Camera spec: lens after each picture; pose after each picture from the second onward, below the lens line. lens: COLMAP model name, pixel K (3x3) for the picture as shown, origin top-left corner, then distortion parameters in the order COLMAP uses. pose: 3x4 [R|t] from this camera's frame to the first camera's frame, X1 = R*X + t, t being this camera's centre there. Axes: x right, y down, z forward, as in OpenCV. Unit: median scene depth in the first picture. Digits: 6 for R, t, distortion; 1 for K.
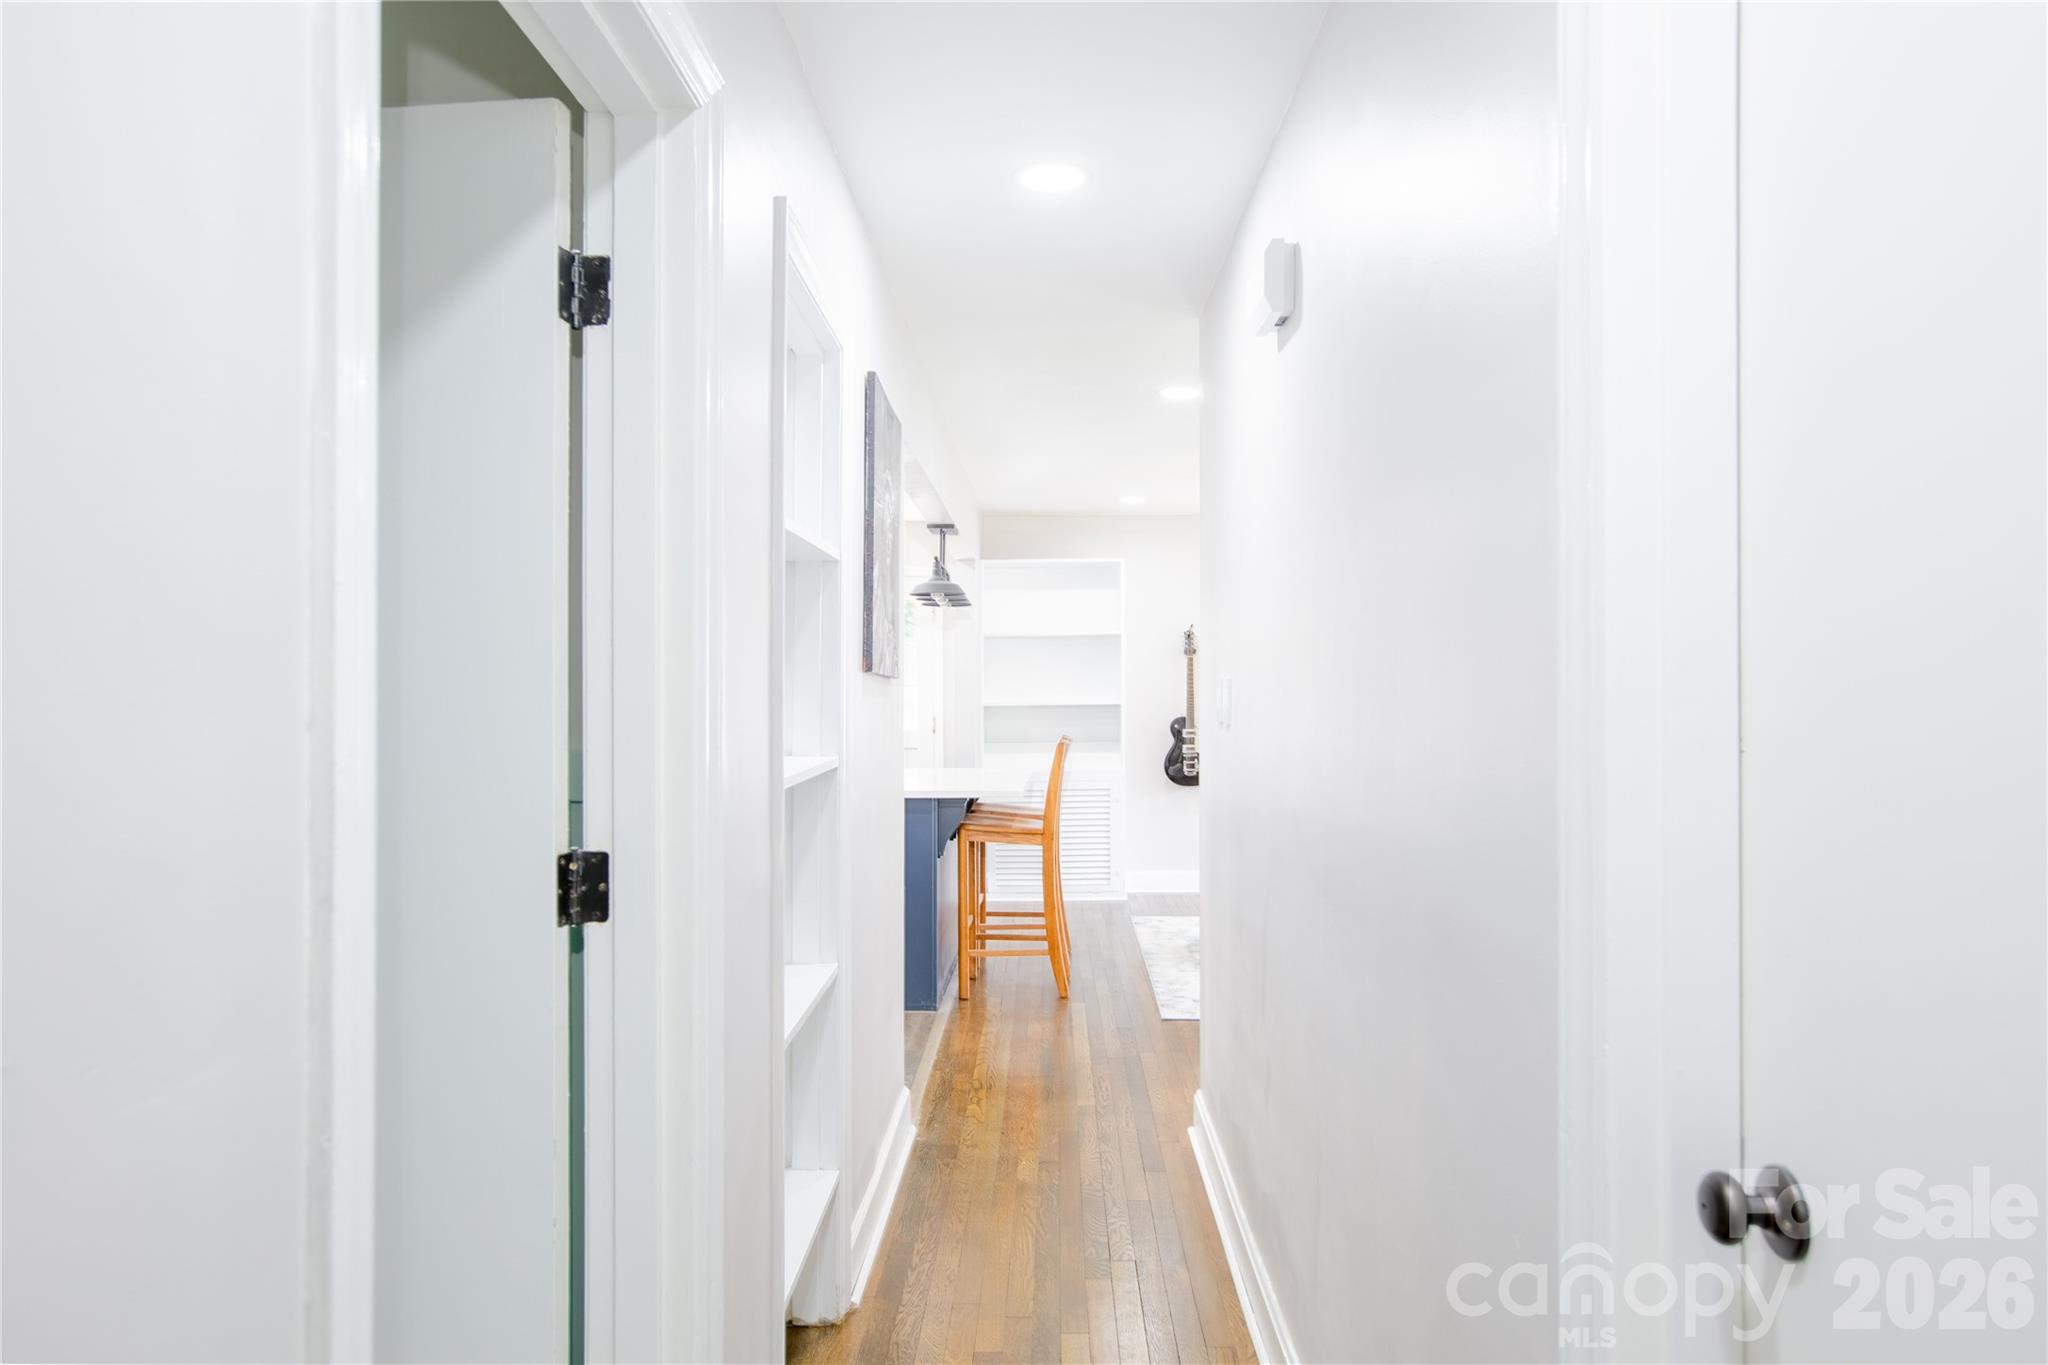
lens RADIAL K [[1307.1, 0, 1018.8], [0, 1307.1, 681.6], [0, 0, 1]] dist [-0.006023, 0.000773]
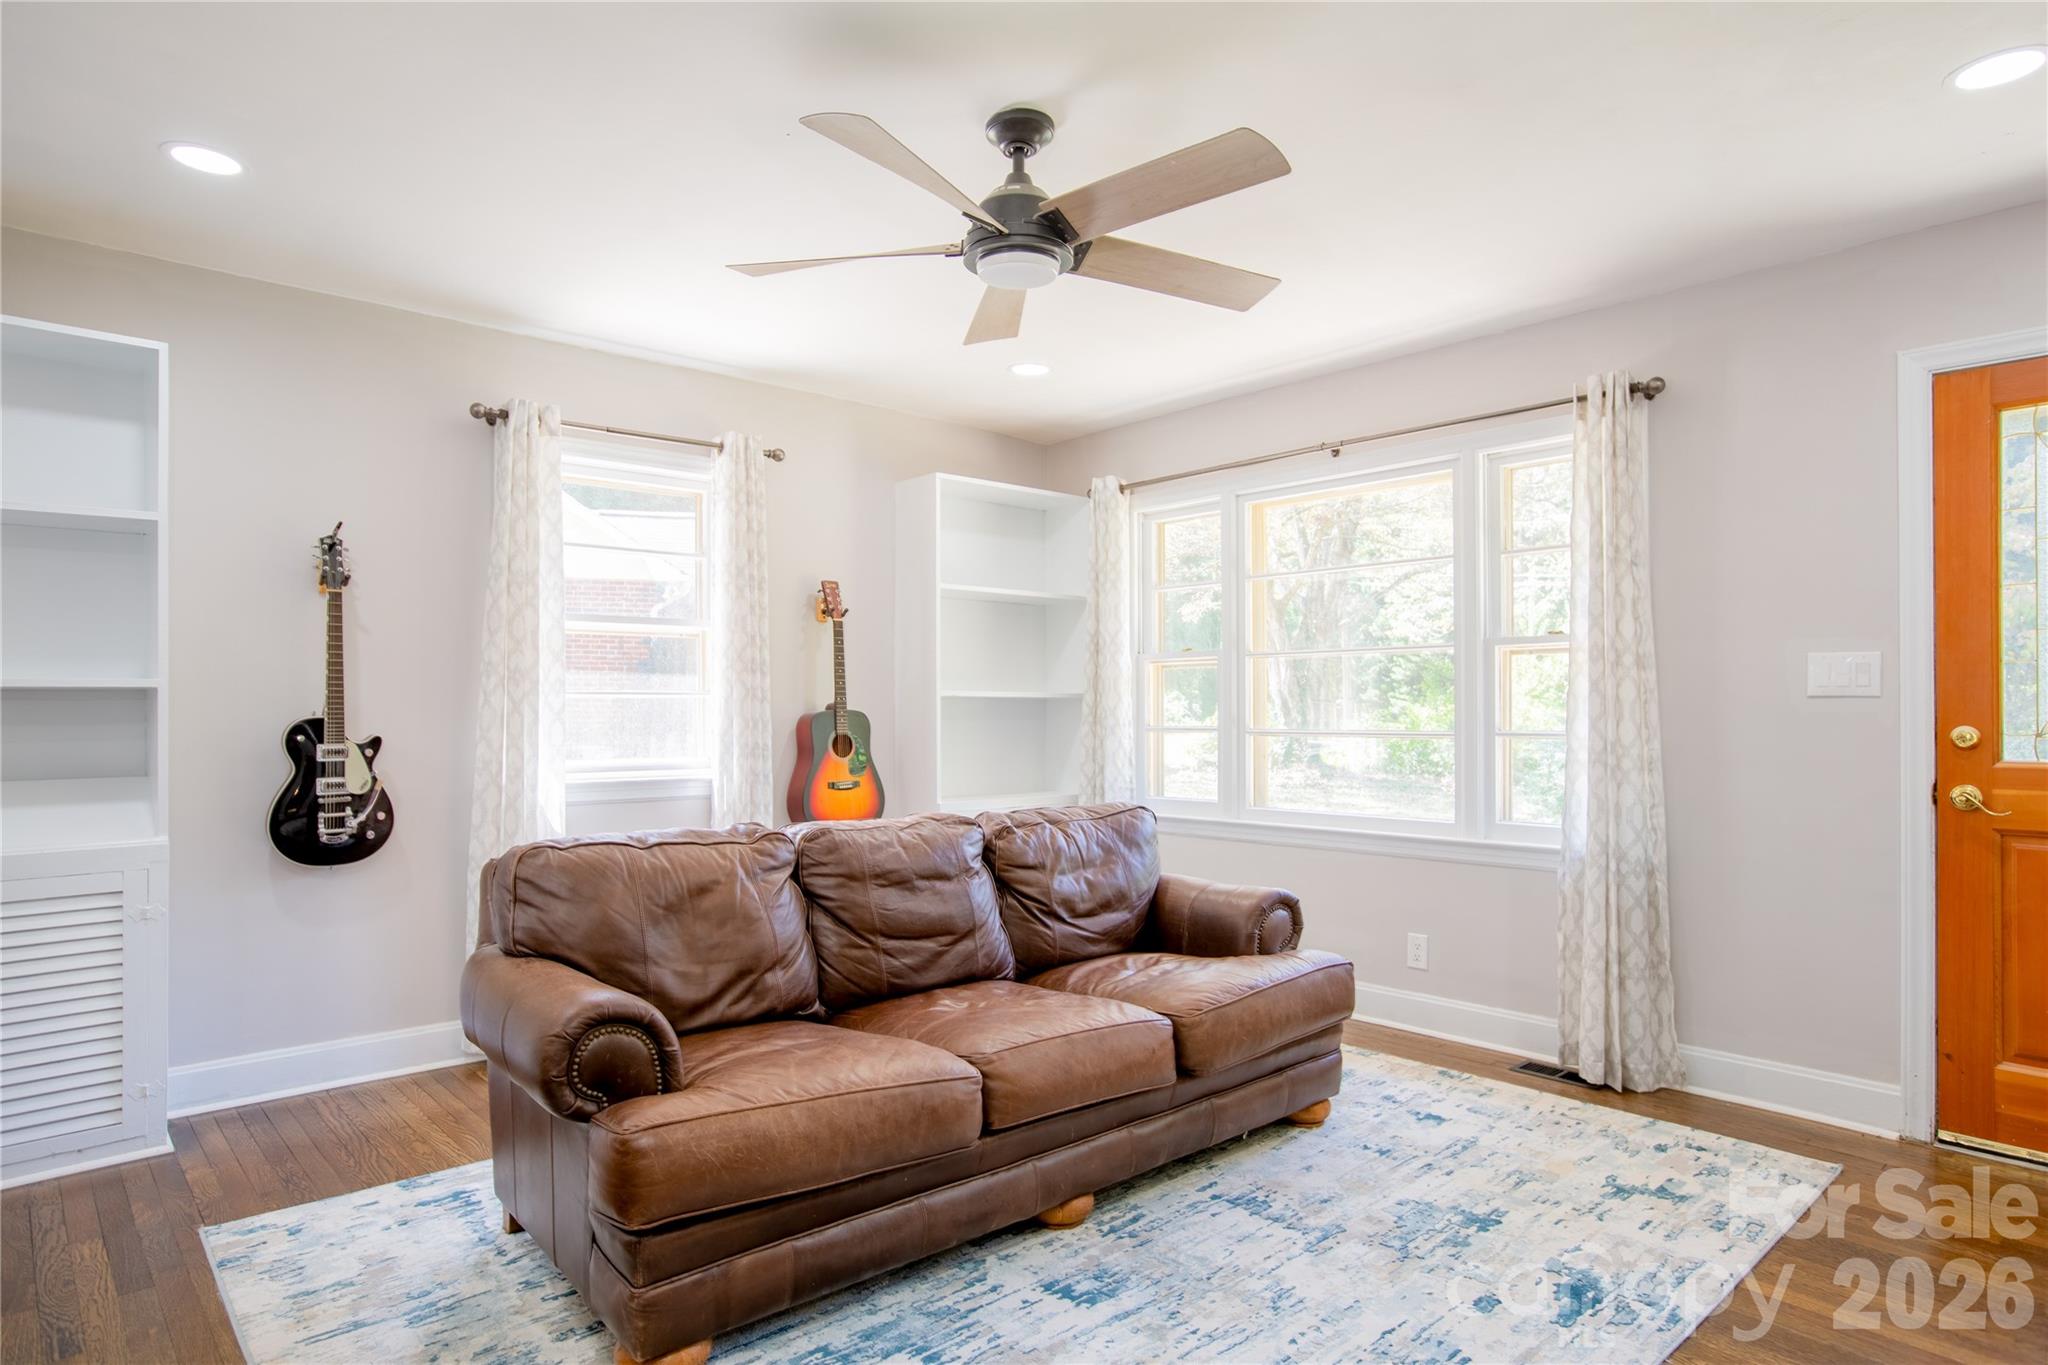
lens RADIAL K [[1172.7, 0, 1041.0], [0, 1172.7, 710.0], [0, 0, 1]] dist [-0.027309, 0.004691]
pose [[0.726038, 0.005217, 0.687634, 0.028659], [-0.005588, 0.999983, -0.001686, 0.023377], [-0.687631, -0.002619, 0.726055, 0.522574]]
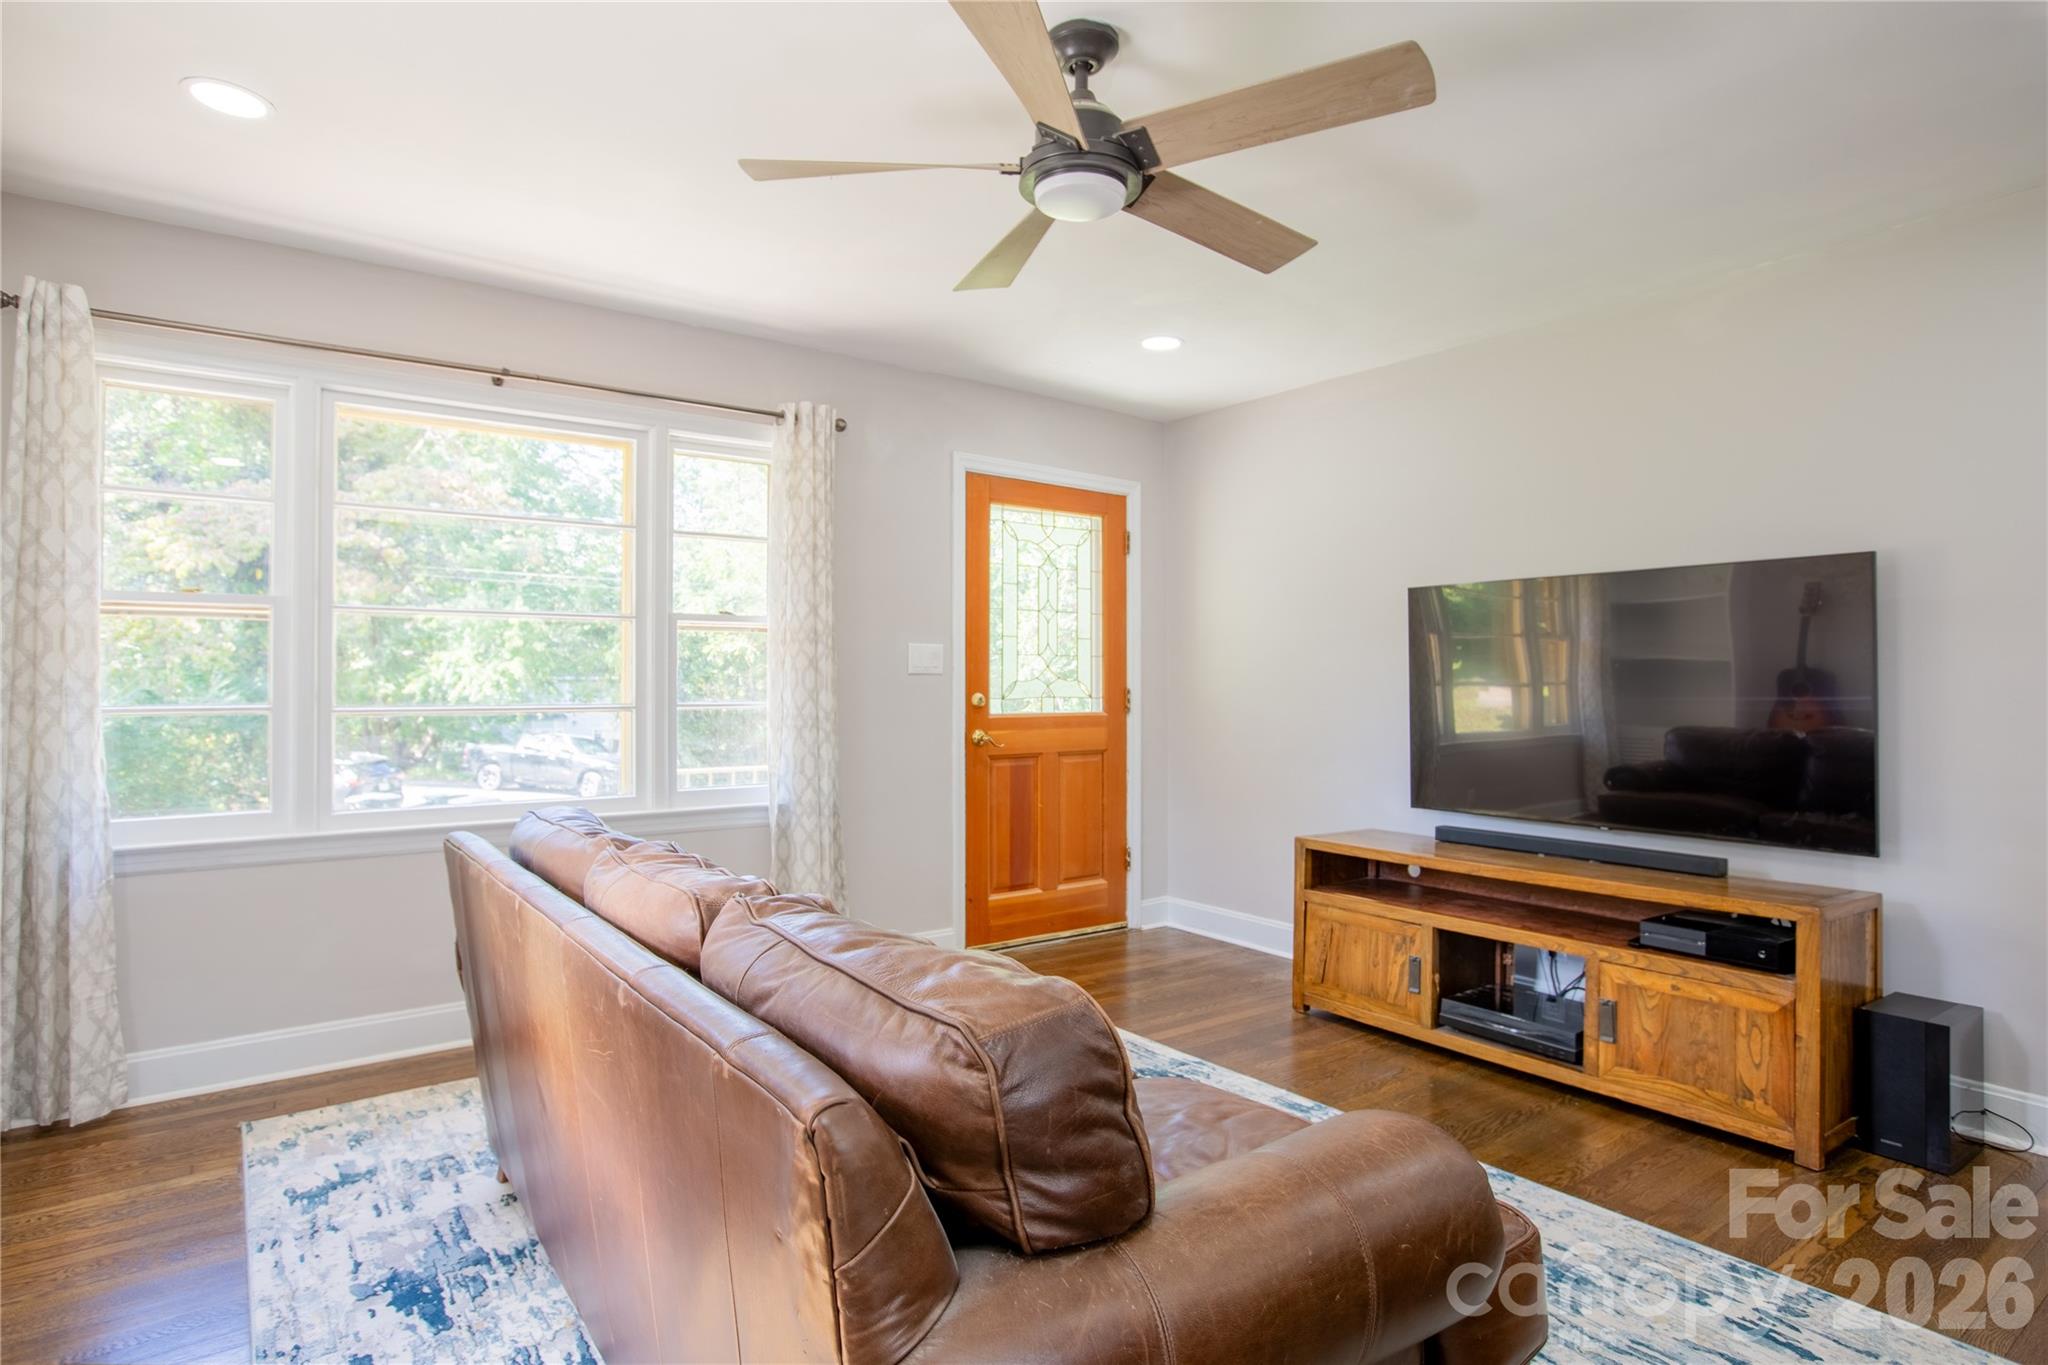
lens RADIAL K [[1085.4, 0, 994.6], [0, 1085.4, 655.6], [0, 0, 1]] dist [-0.023628, 0.009213]
pose [[-0.616805, 0.025127, 0.786715, 0.048082], [-0.001619, 0.999448, -0.033191, 0.025425], [-0.787114, -0.021747, -0.616424, 0.913300]]
